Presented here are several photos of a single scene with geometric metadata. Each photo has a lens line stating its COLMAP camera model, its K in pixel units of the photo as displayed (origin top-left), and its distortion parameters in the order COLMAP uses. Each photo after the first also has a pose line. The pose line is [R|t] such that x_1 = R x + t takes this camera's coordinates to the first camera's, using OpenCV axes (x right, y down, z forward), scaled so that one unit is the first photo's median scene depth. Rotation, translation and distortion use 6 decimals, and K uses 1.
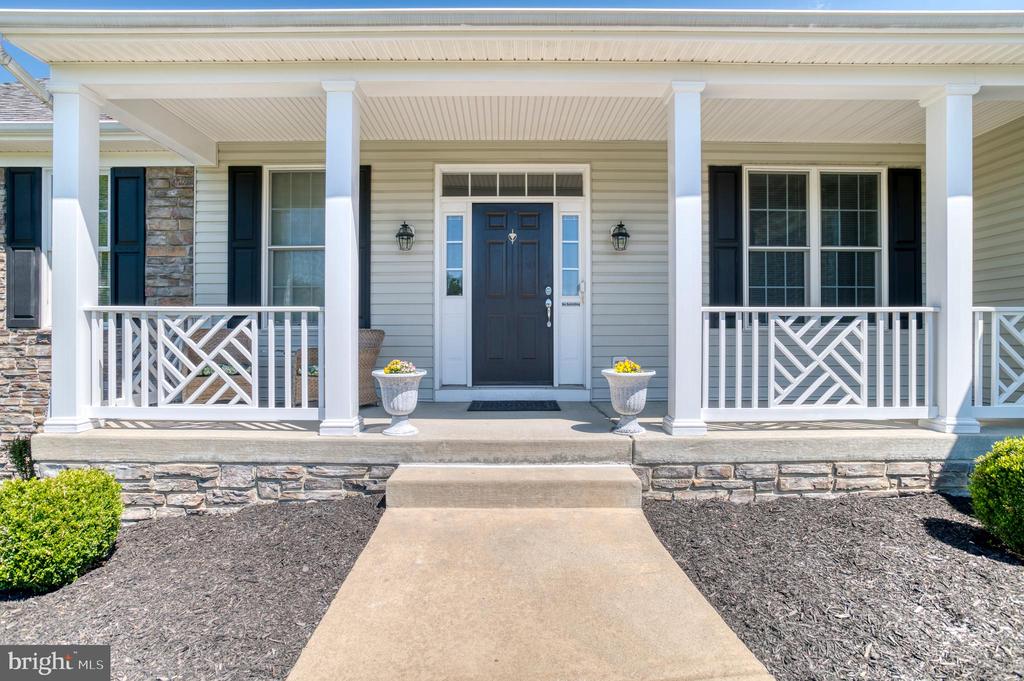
lens RADIAL K [[500.5, 0, 513.0], [0, 500.5, 336.5], [0, 0, 1]] dist [-0.033888, 0.001932]
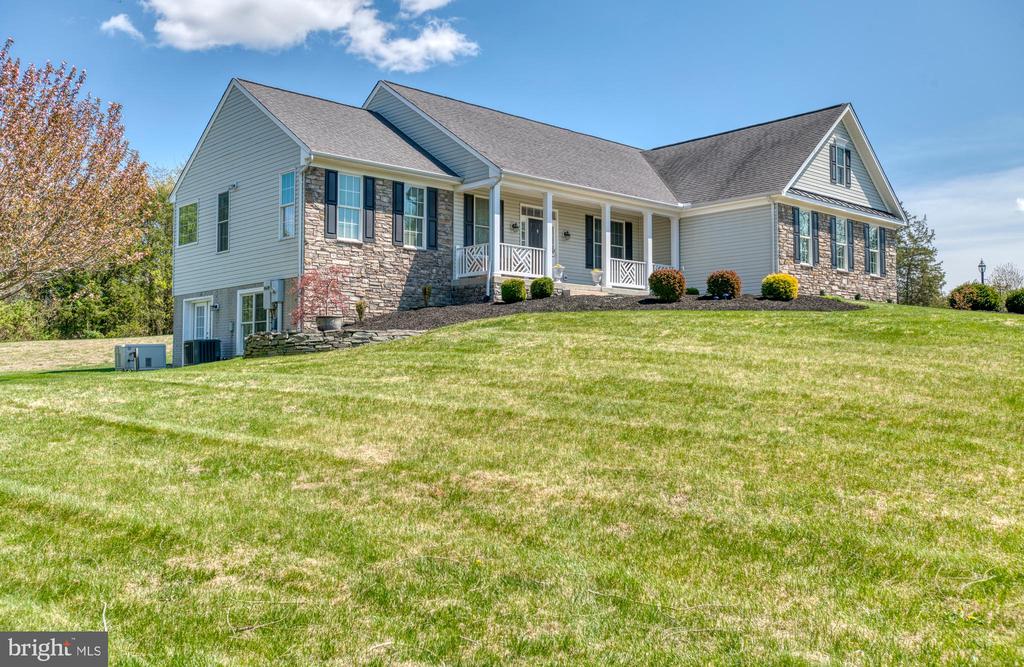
lens RADIAL K [[930.2, 0, 561.6], [0, 930.2, 332.9], [0, 0, 1]] dist [0.057351, -0.000132]
pose [[0.721411, 0.033968, 0.691673, -3.711865], [-0.000885, 0.998841, -0.048130, 0.663737], [-0.692506, 0.034109, 0.720605, -3.029163]]
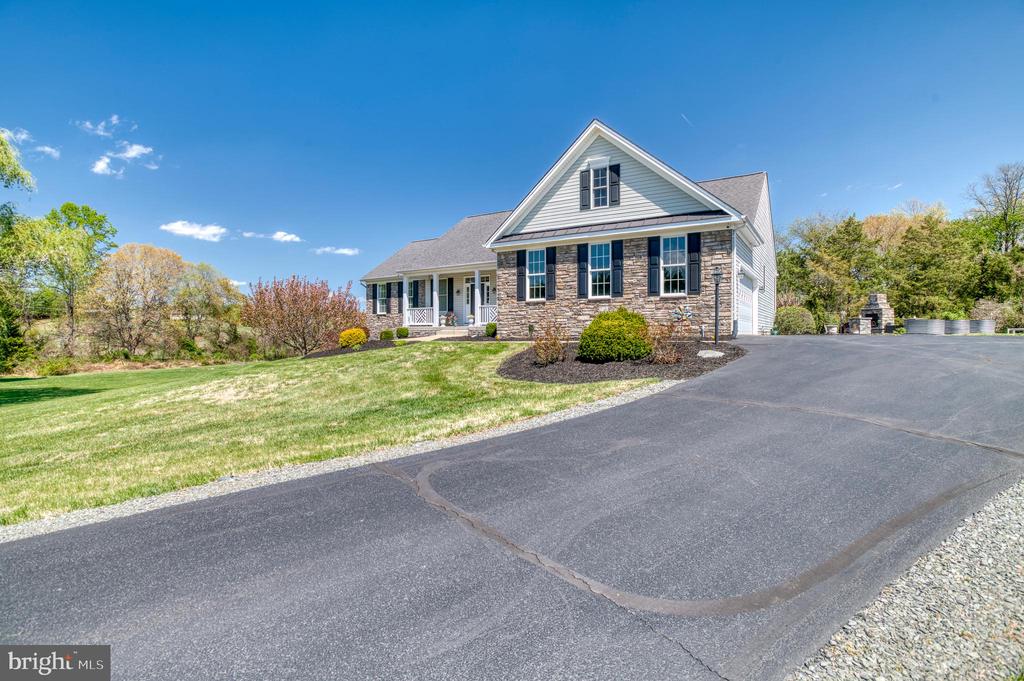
lens RADIAL K [[500.5, 0, 513.0], [0, 500.5, 336.5], [0, 0, 1]] dist [-0.033888, 0.001932]
pose [[0.837872, 0.006080, -0.545833, 2.907416], [0.000061, 0.999937, 0.011232, 0.176208], [0.545867, -0.009444, 0.837819, -2.807428]]
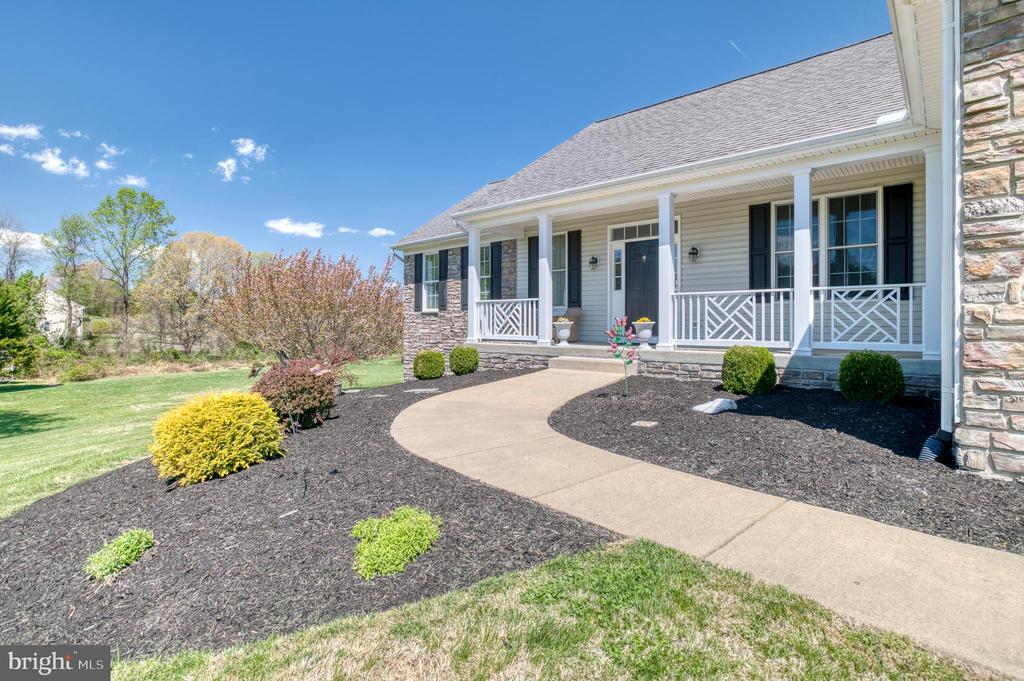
lens RADIAL K [[500.5, 0, 513.0], [0, 500.5, 336.5], [0, 0, 1]] dist [-0.033888, 0.001932]
pose [[0.743491, 0.019861, -0.668450, 0.940408], [-0.003011, 0.999648, 0.026353, 0.054352], [0.668739, -0.017580, 0.743290, -0.788083]]
